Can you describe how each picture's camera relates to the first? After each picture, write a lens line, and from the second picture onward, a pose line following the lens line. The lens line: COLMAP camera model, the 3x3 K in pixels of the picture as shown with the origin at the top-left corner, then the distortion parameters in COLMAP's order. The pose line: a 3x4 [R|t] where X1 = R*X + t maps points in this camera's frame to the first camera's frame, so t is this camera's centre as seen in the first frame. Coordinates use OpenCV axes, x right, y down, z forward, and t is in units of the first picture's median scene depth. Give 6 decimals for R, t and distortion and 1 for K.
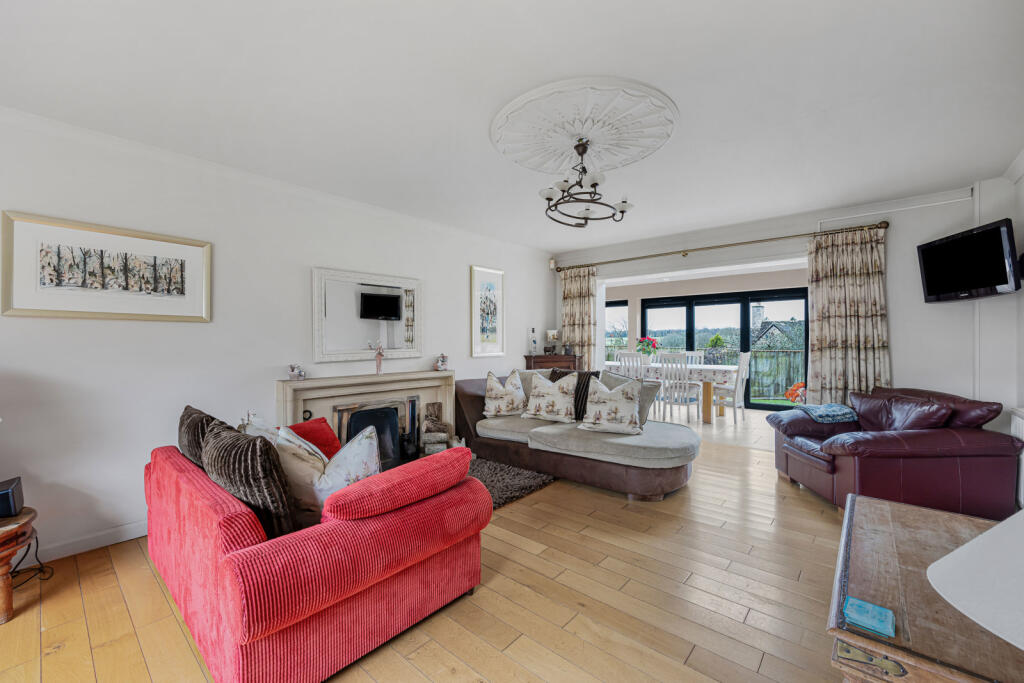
lens RADIAL K [[417.7, 0, 512.2], [0, 417.7, 342.9], [0, 0, 1]] dist [-0.000494, -0.000090]
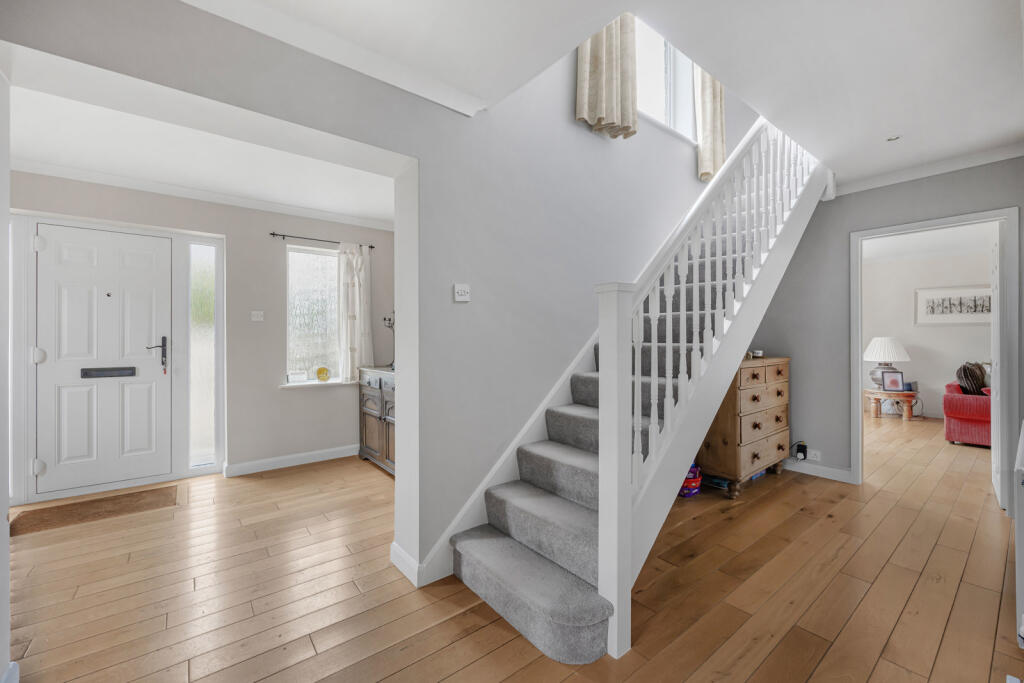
lens RADIAL K [[417.7, 0, 512.6], [0, 417.7, 339.2], [0, 0, 1]] dist [-0.000494, -0.000090]
pose [[-0.182927, 0.005138, -0.983113, 1.847058], [0.001360, 0.999987, 0.004973, 0.004922], [0.983126, -0.000427, -0.182931, -1.041733]]
